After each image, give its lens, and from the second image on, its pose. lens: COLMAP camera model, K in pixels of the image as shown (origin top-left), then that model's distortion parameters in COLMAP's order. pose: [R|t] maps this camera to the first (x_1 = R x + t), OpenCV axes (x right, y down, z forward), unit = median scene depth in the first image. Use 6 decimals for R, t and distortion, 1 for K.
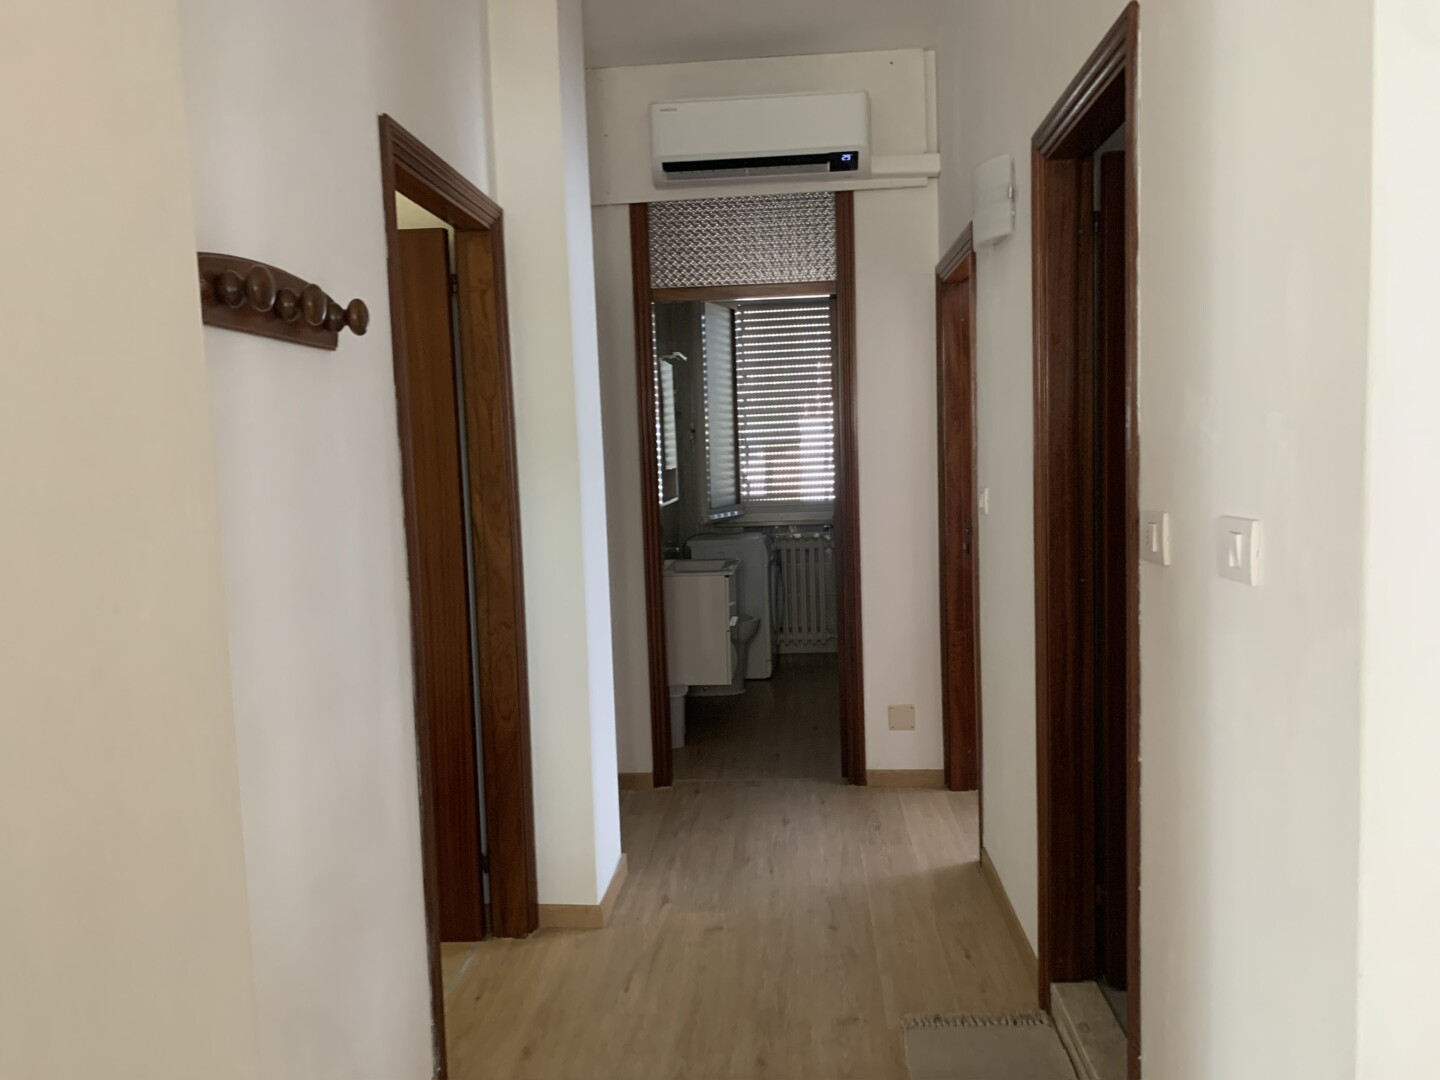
lens RADIAL K [[1129.6, 0, 720.0], [0, 1129.6, 540.0], [0, 0, 1]] dist [0.004134, 0.004729]
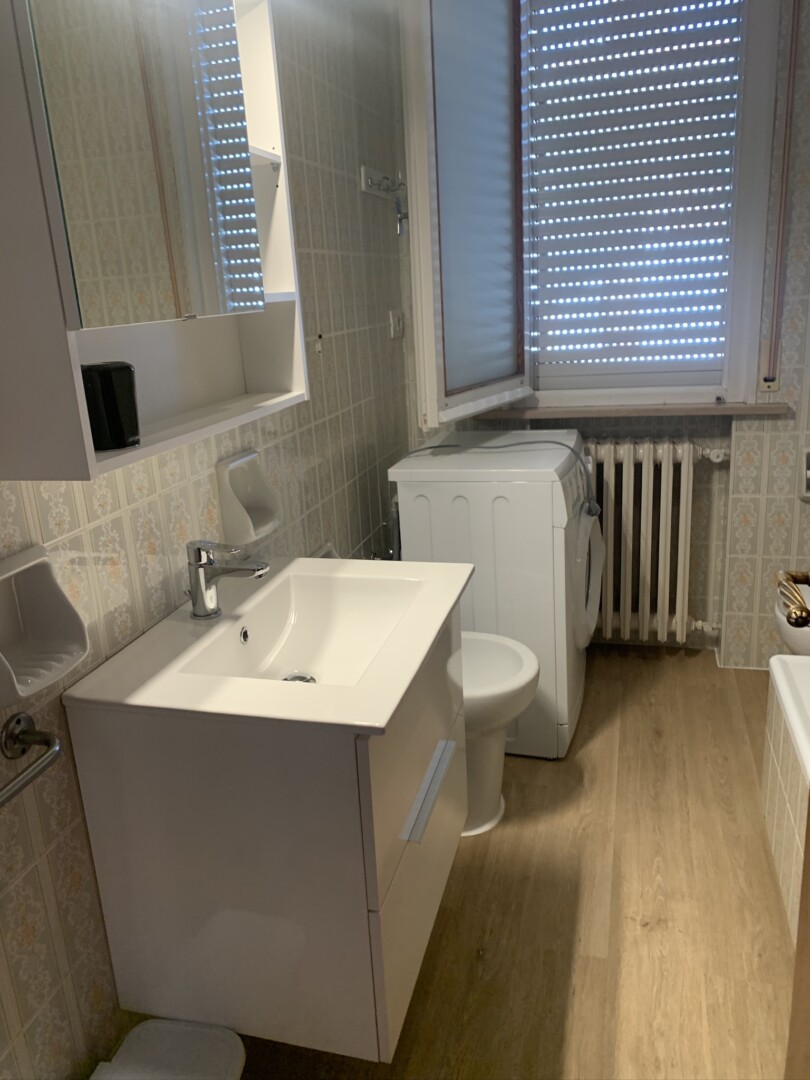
lens RADIAL K [[847.2, 0, 405.0], [0, 847.2, 540.0], [0, 0, 1]] dist [0.004134, 0.004729]
pose [[0.979354, 0.025129, -0.200587, 0.043465], [0.019714, 0.975643, 0.218478, -0.043171], [0.201192, -0.217922, 0.955004, 0.615005]]
